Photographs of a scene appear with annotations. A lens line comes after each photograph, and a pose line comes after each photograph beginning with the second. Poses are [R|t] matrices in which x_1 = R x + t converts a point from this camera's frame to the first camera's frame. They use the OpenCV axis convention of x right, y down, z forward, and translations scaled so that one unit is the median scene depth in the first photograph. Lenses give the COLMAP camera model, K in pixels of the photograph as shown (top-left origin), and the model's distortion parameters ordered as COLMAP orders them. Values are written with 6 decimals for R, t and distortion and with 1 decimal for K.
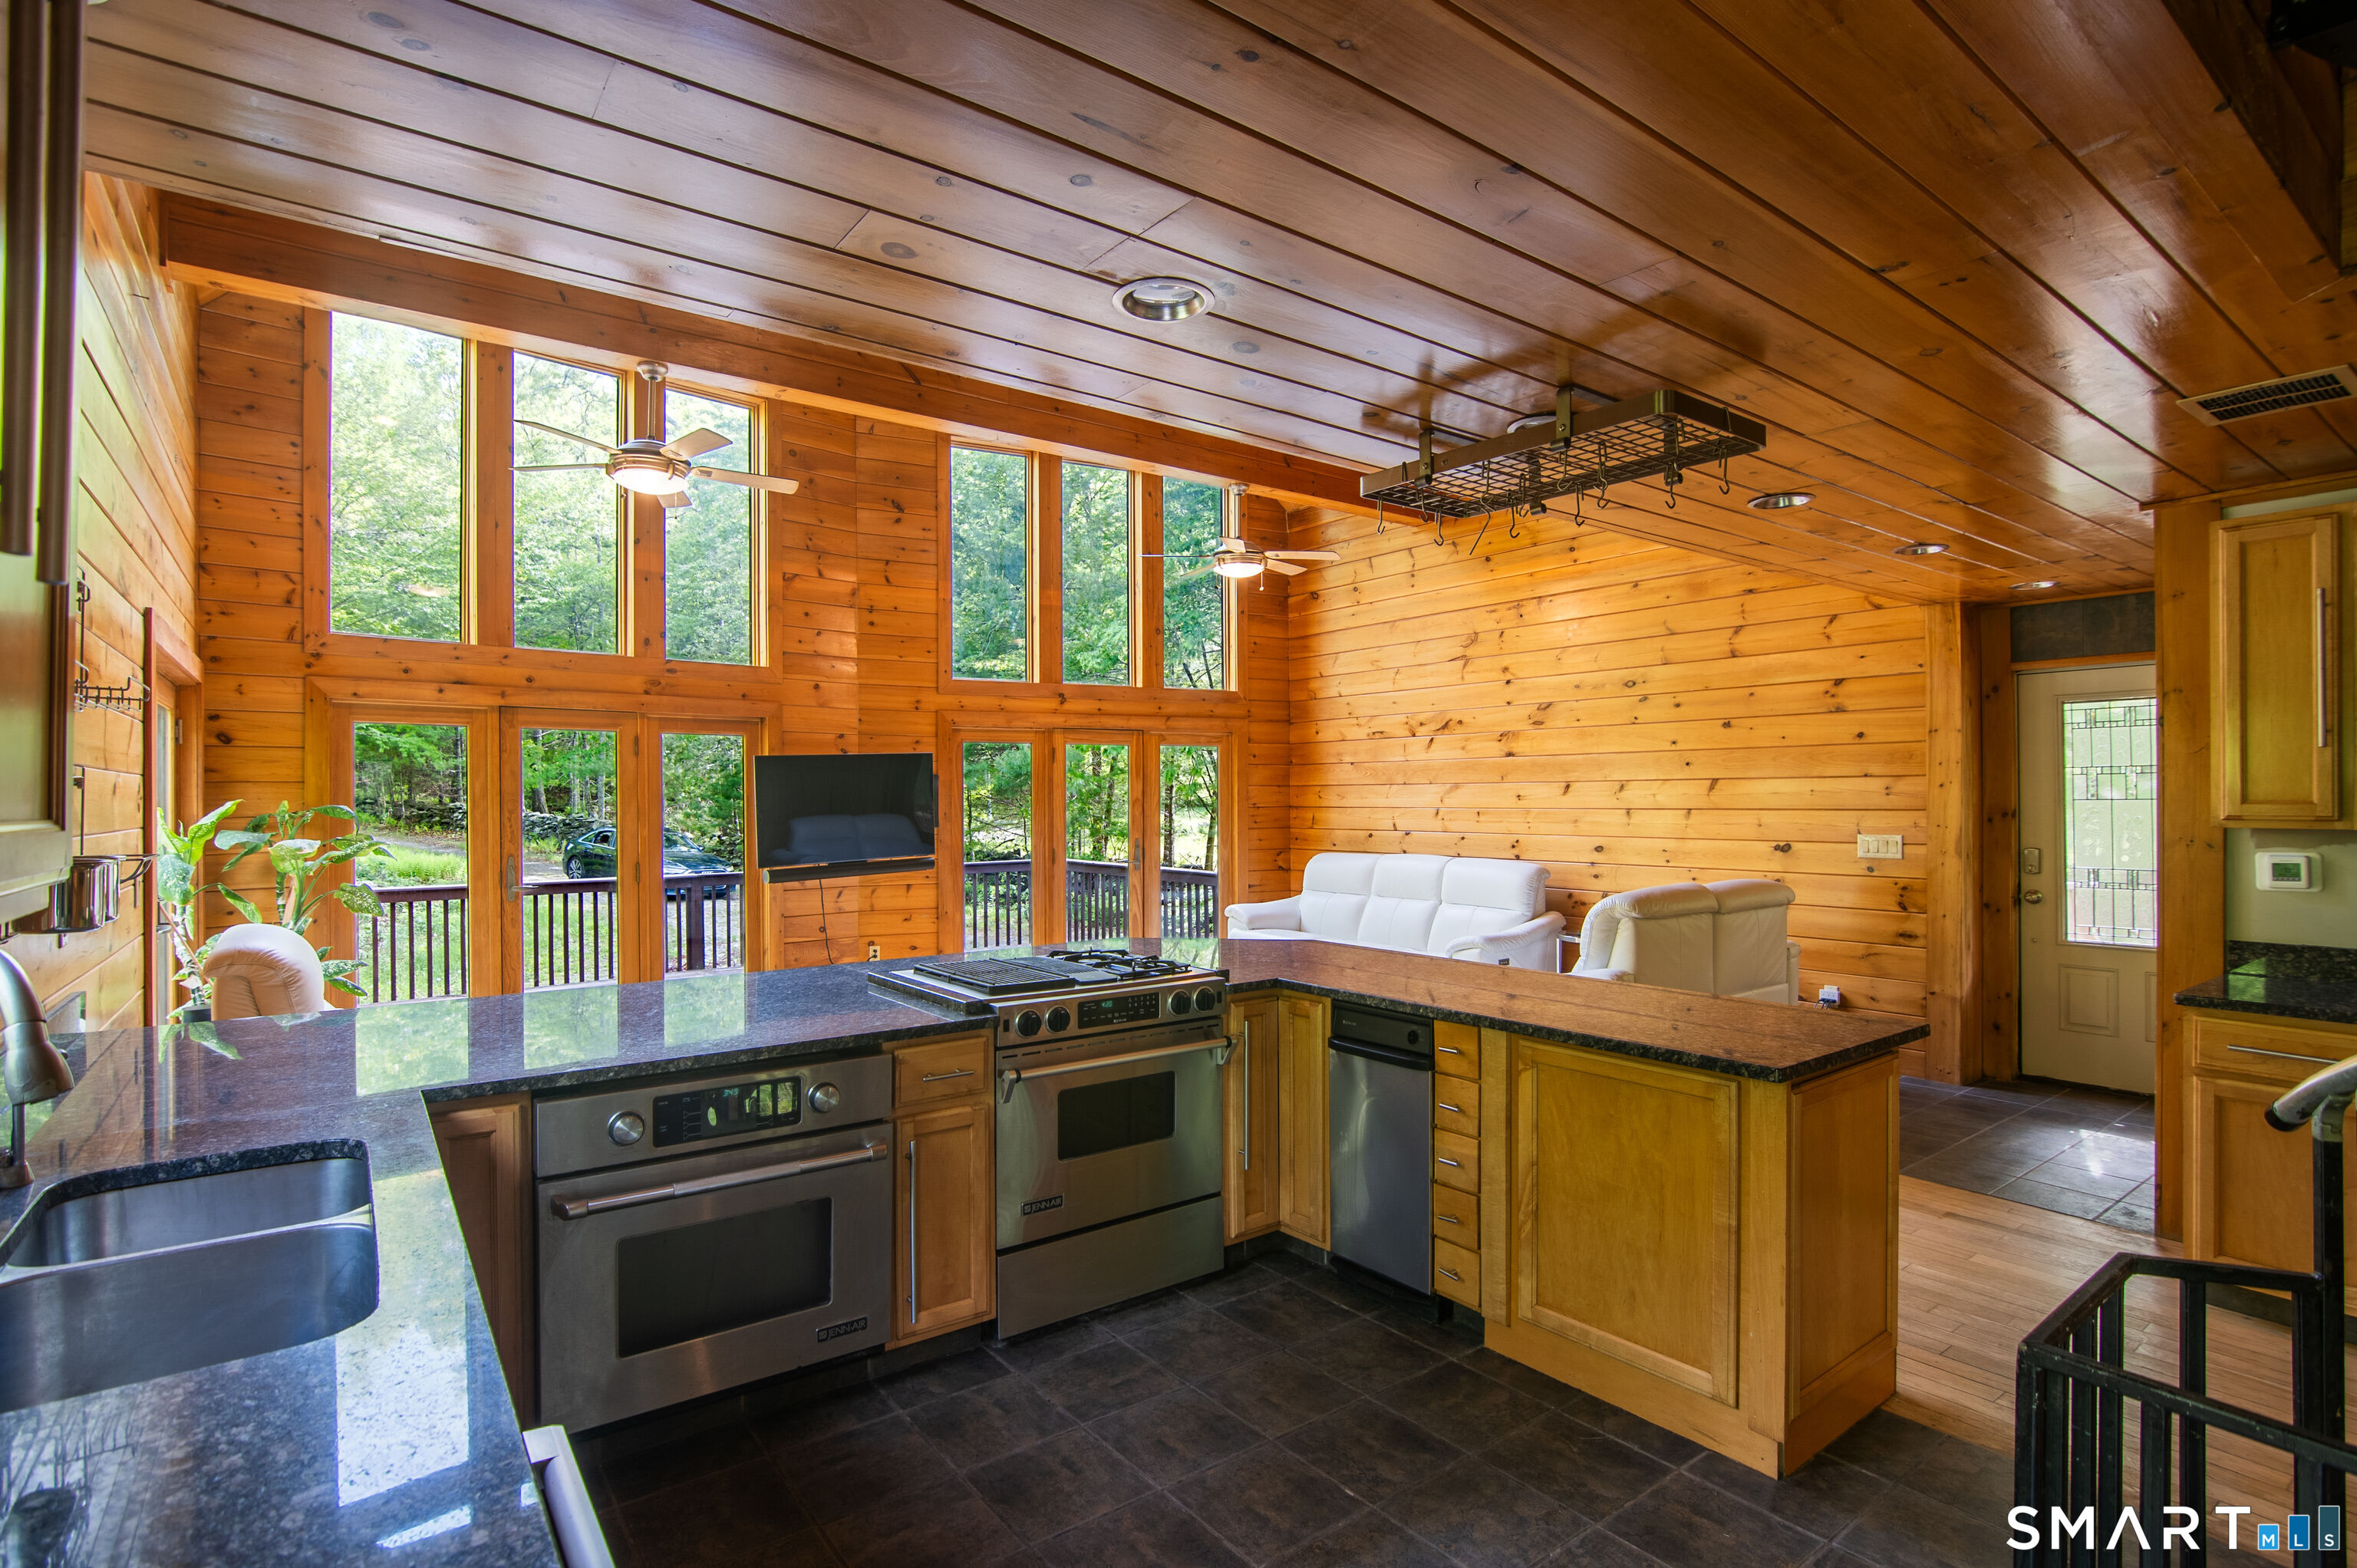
lens RADIAL K [[1145.8, 0, 1122.1], [0, 1145.8, 794.1], [0, 0, 1]] dist [-0.018758, 0.004772]
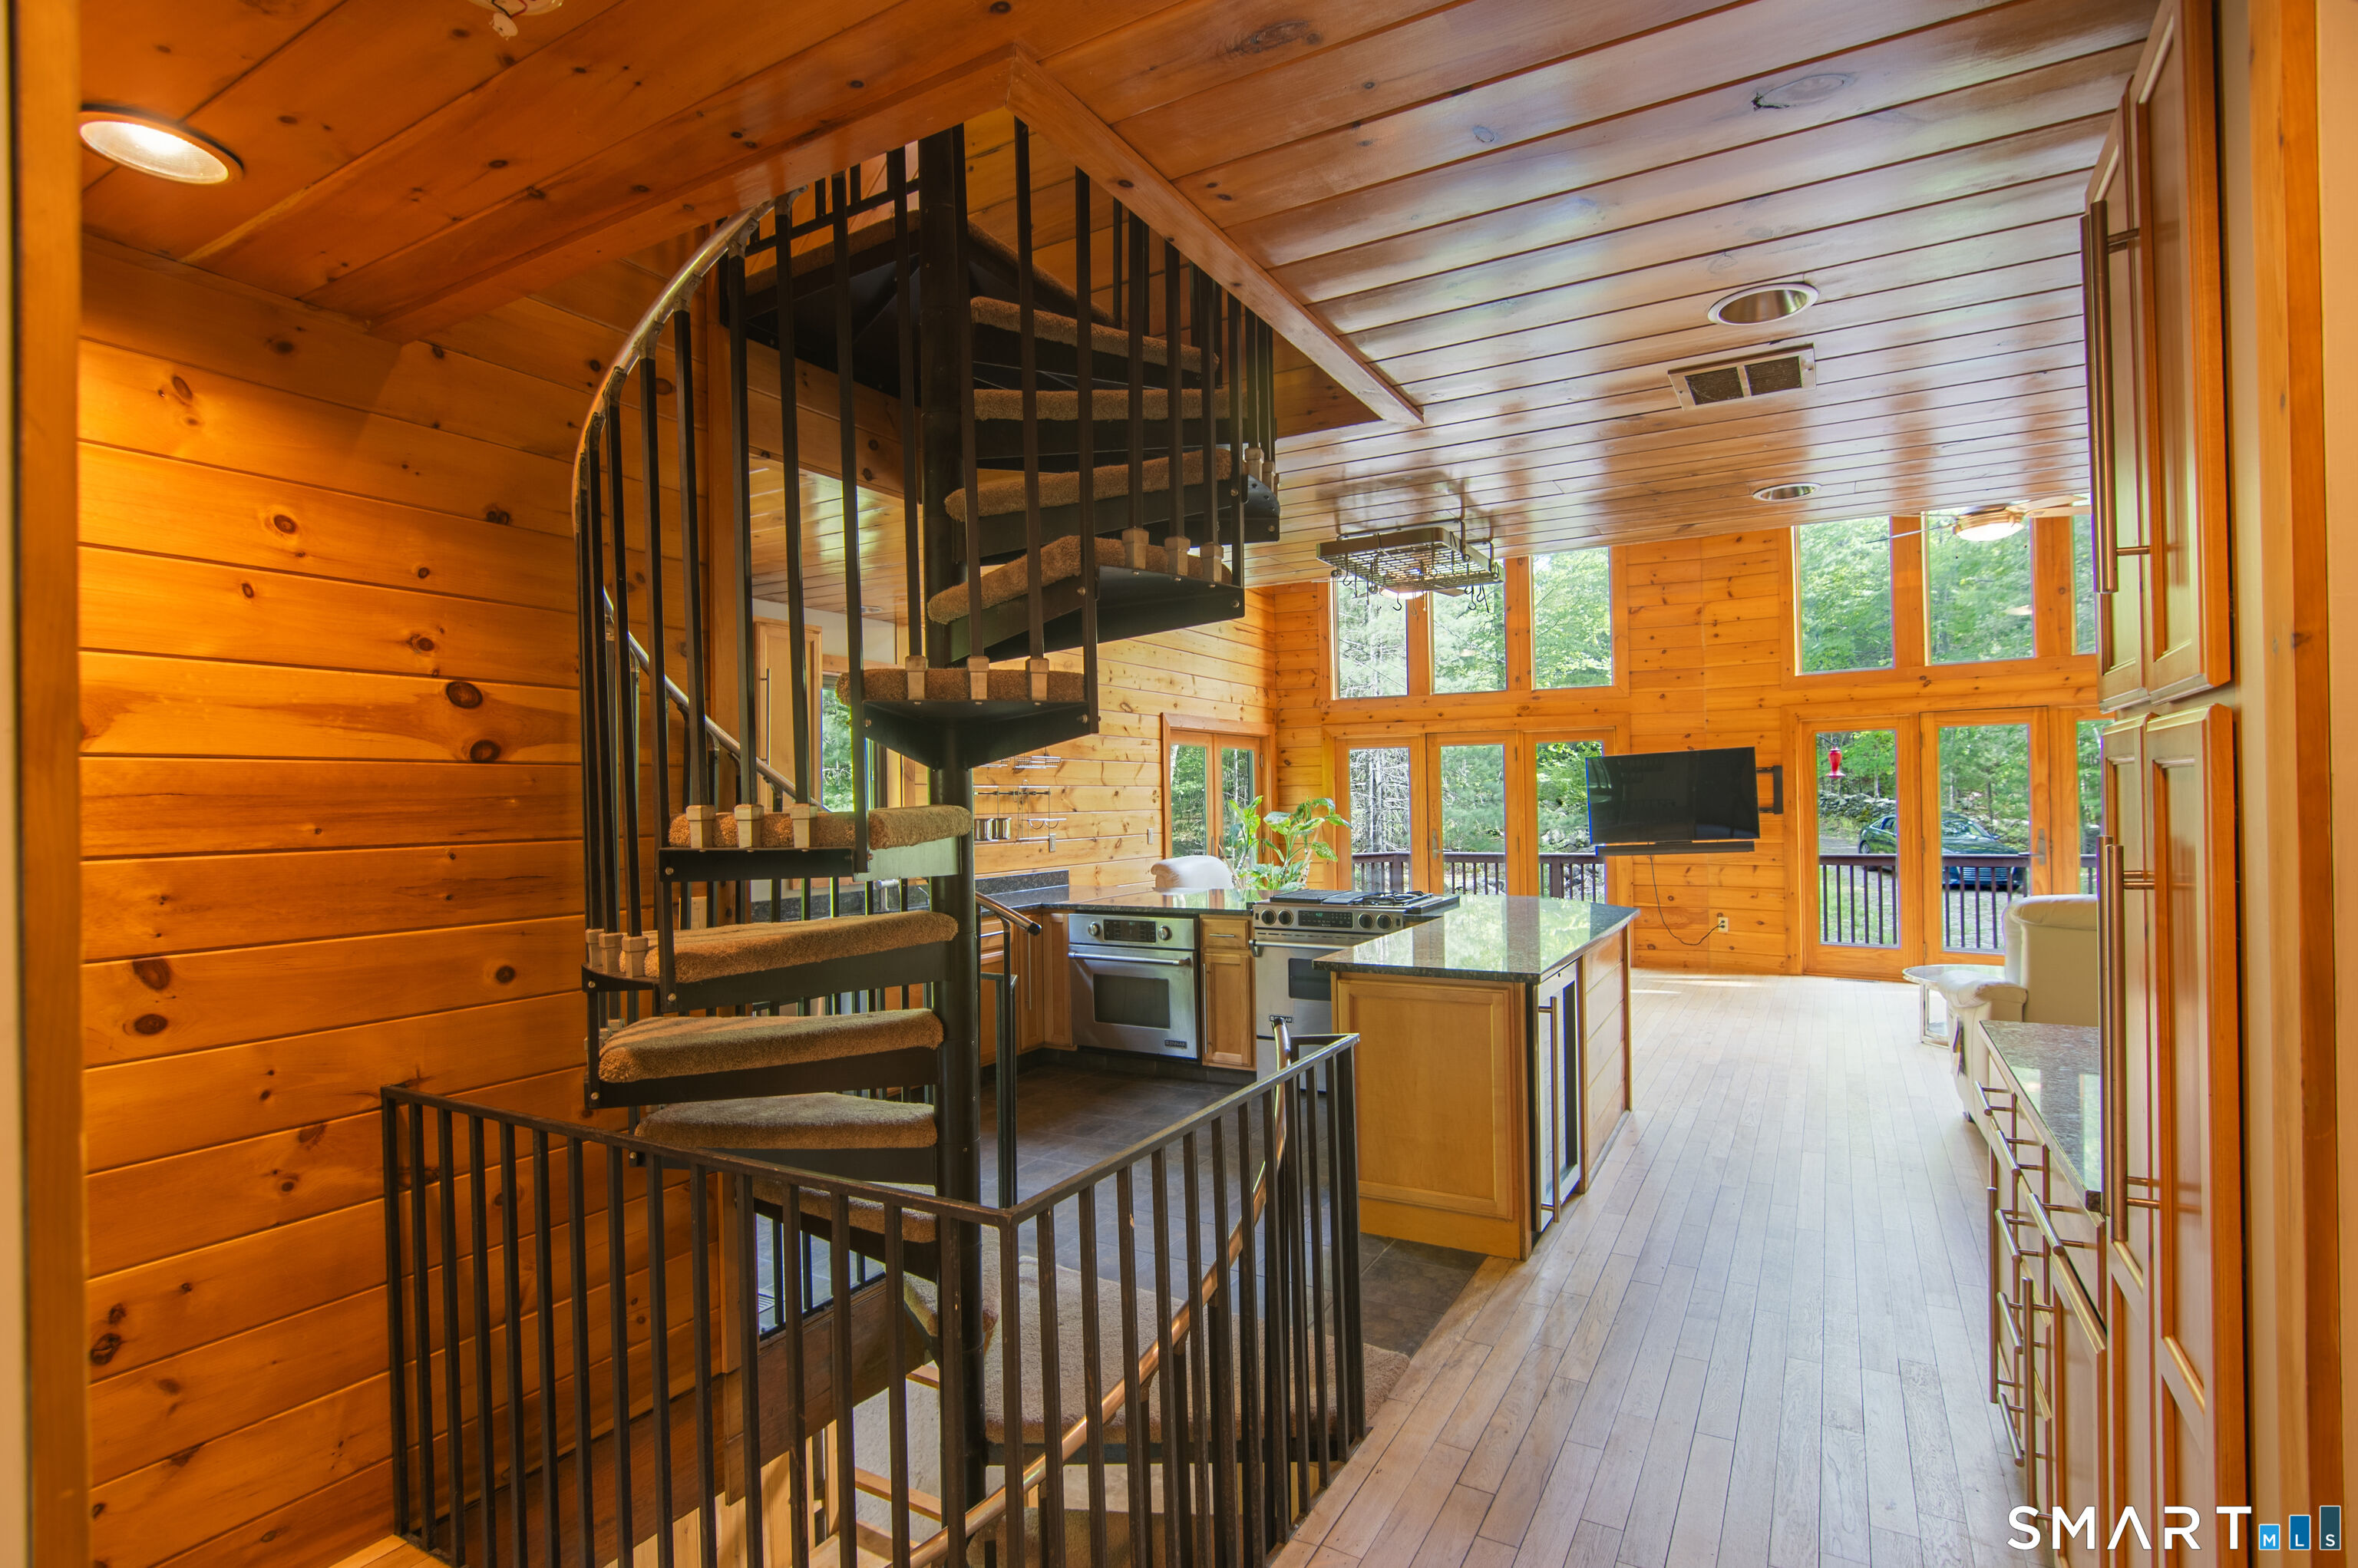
lens RADIAL K [[1146.3, 0, 1197.2], [0, 1146.3, 795.8], [0, 0, 1]] dist [-0.018758, 0.004772]
pose [[0.427780, -0.006473, -0.903860, 0.631708], [0.019003, 0.999818, 0.001834, -0.000745], [0.903683, -0.017961, 0.427825, 0.041764]]
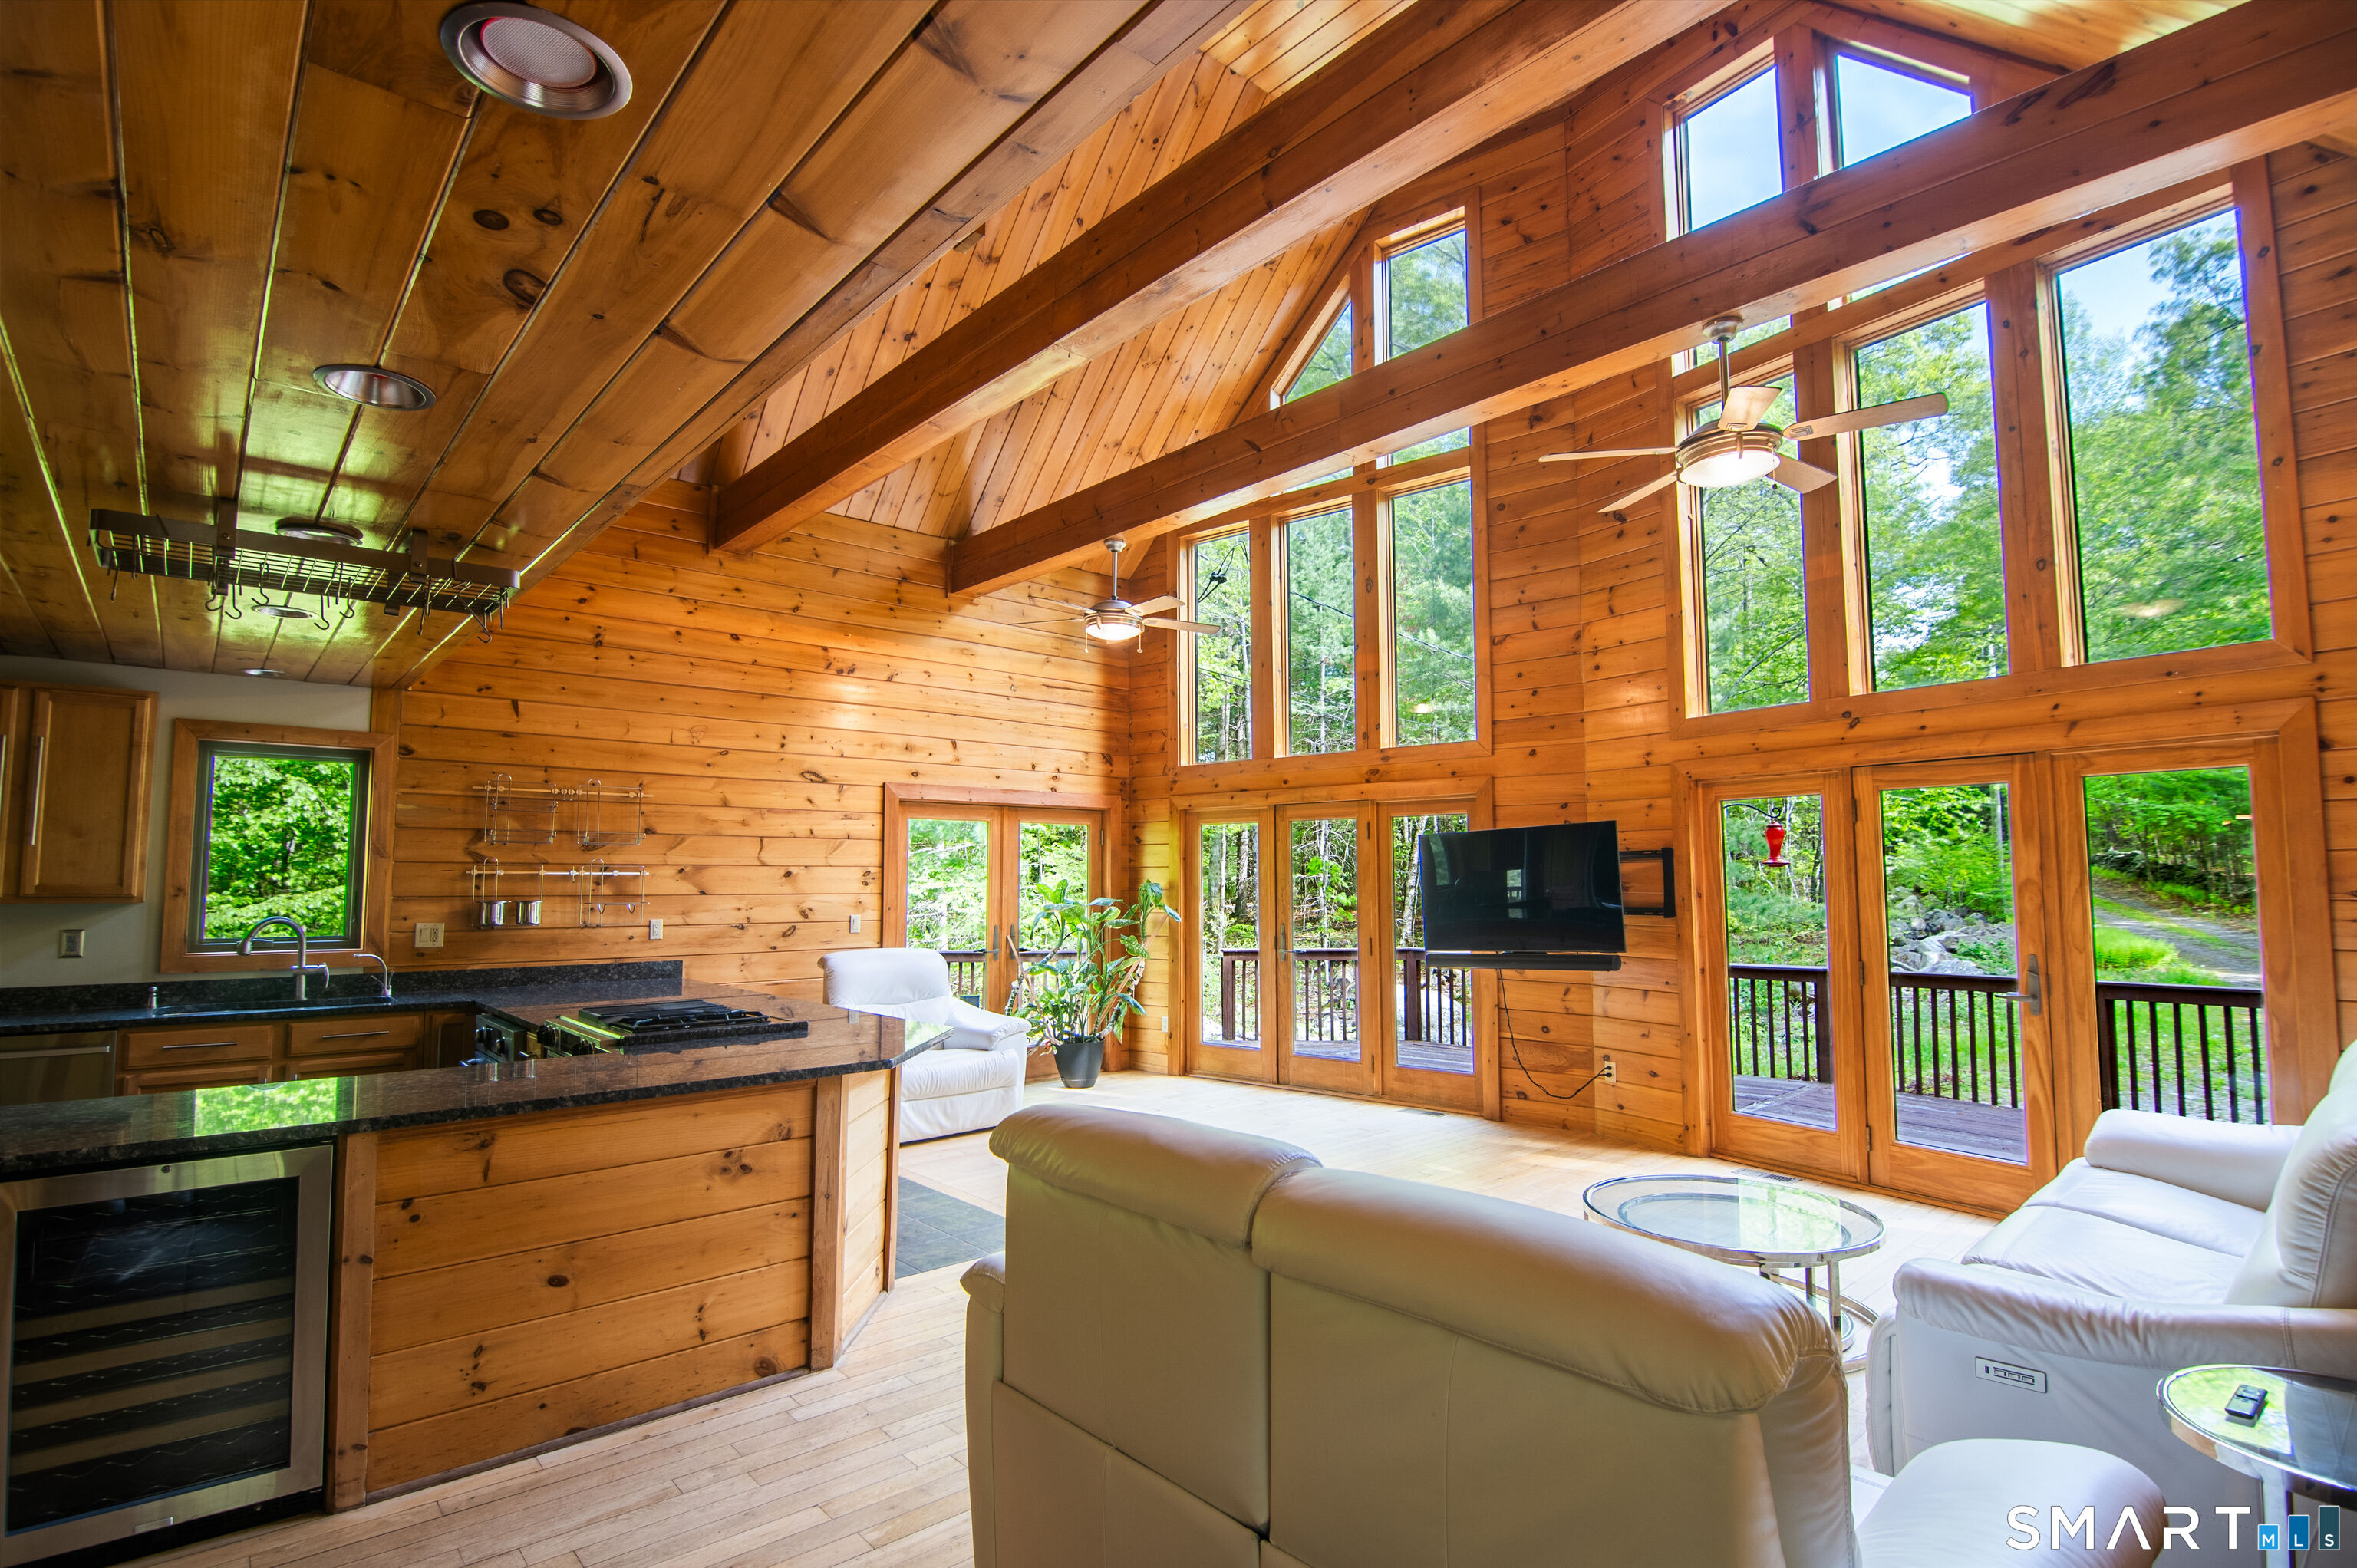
lens RADIAL K [[1145.8, 0, 1165.6], [0, 1145.8, 790.4], [0, 0, 1]] dist [-0.018758, 0.004772]
pose [[0.105385, -0.073329, -0.991724, 0.604432], [0.004840, 0.997304, -0.073227, -0.000978], [0.994420, 0.002917, 0.105456, 0.643268]]
